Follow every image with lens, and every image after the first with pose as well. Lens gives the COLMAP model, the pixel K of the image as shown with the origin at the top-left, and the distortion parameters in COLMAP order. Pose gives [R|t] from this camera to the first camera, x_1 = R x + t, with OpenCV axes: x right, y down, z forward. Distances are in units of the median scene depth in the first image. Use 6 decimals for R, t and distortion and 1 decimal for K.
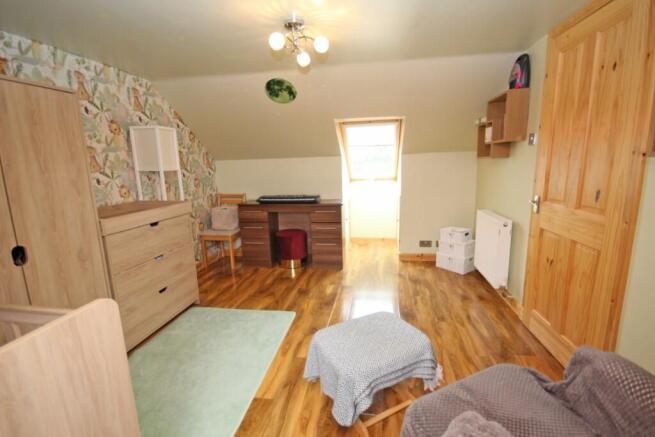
lens RADIAL K [[300.3, 0, 328.8], [0, 300.3, 218.7], [0, 0, 1]] dist [0.002648, -0.001628]
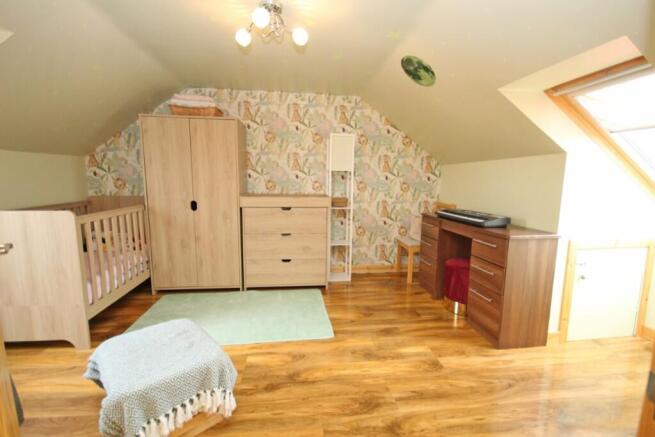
lens RADIAL K [[300.3, 0, 328.4], [0, 300.3, 218.0], [0, 0, 1]] dist [0.002648, -0.001628]
pose [[0.295147, 0.154261, -0.942917, 0.556956], [-0.198939, 0.975173, 0.097267, -0.082620], [0.934511, 0.158874, 0.318508, 0.588766]]
